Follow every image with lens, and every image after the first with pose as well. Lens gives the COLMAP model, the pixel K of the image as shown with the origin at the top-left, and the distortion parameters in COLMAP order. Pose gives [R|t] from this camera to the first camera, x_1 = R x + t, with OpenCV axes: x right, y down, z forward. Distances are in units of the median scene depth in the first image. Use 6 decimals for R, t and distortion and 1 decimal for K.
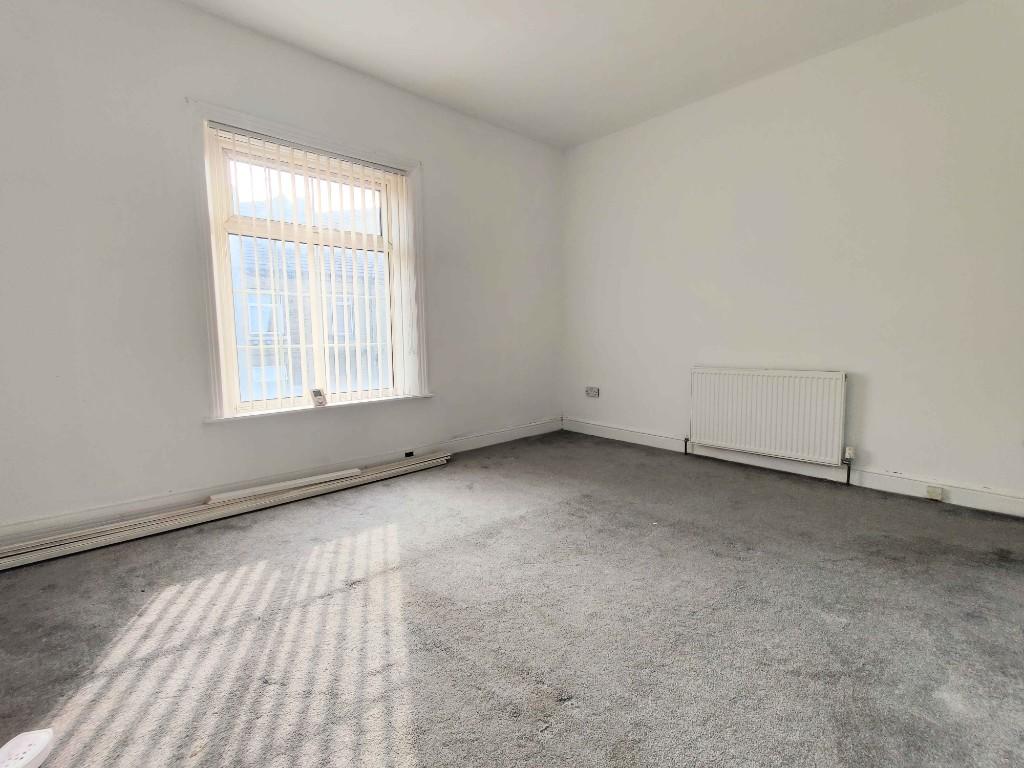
lens RADIAL K [[477.1, 0, 512.0], [0, 477.1, 384.0], [0, 0, 1]] dist [0.005475, -0.000225]
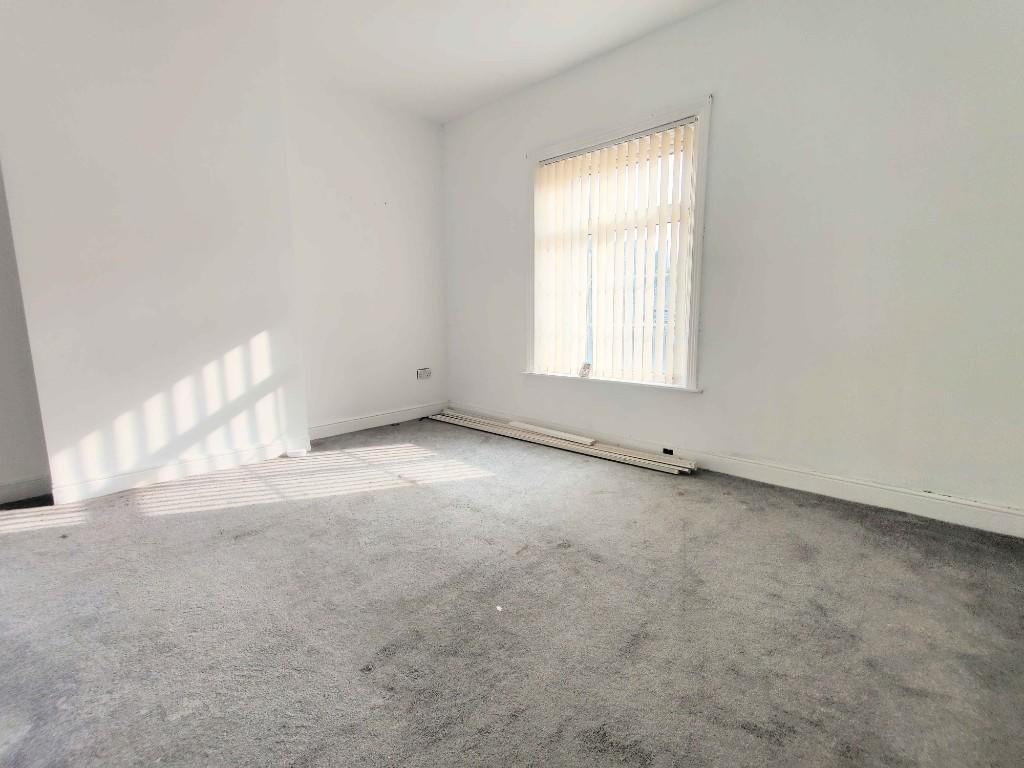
lens RADIAL K [[477.1, 0, 512.0], [0, 477.1, 384.0], [0, 0, 1]] dist [0.005475, -0.000225]
pose [[0.038138, 0.166890, -0.985238, 0.725592], [-0.084295, 0.982978, 0.163244, -0.111660], [0.995711, 0.076825, 0.051557, 0.755375]]
